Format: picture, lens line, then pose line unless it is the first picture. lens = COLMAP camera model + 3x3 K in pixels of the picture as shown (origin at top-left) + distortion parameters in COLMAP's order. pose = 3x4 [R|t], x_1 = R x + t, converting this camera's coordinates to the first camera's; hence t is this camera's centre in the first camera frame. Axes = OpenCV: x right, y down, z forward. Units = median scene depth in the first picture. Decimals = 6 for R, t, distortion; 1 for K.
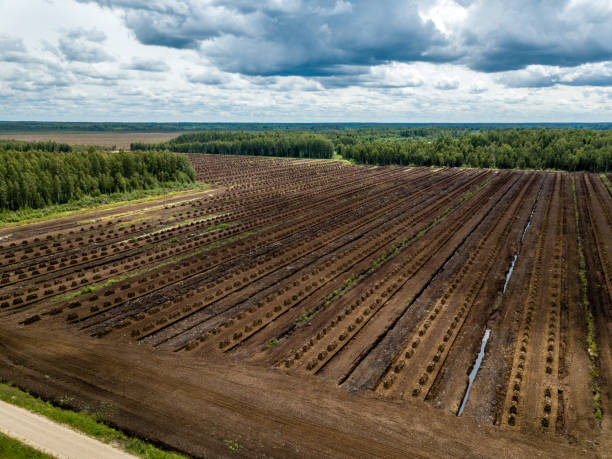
lens RADIAL K [[473.0, 0, 309.9], [0, 473.0, 227.7], [0, 0, 1]] dist [0.031723, -0.011460]
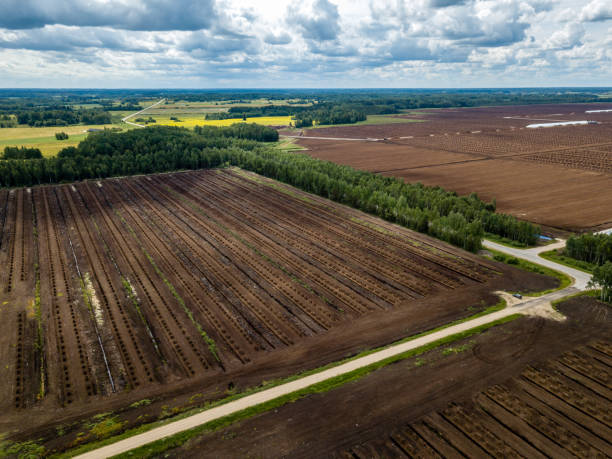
lens RADIAL K [[481.6, 0, 313.4], [0, 481.6, 228.8], [0, 0, 1]] dist [0.023456, 0.000131]
pose [[0.528351, -0.240805, 0.814161, -1.091934], [0.186371, 0.968441, 0.165491, -0.304118], [-0.828318, 0.064299, 0.556556, -0.098184]]
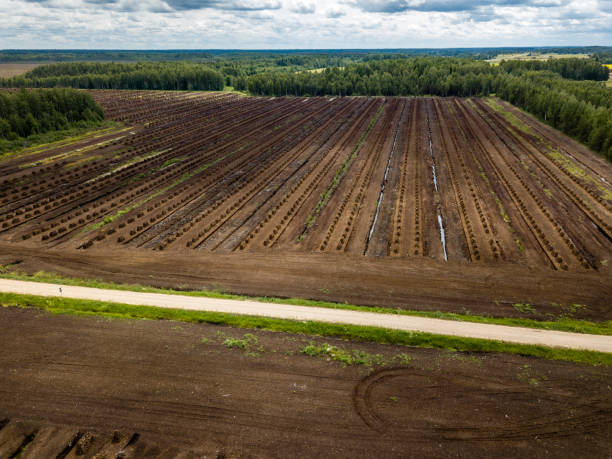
lens RADIAL K [[481.6, 0, 313.4], [0, 481.6, 228.8], [0, 0, 1]] dist [0.023456, 0.000131]
pose [[0.960118, -0.103942, 0.259557, -0.226111], [0.067230, 0.986919, 0.146531, 0.011714], [-0.271392, -0.123237, 0.954546, -0.172243]]
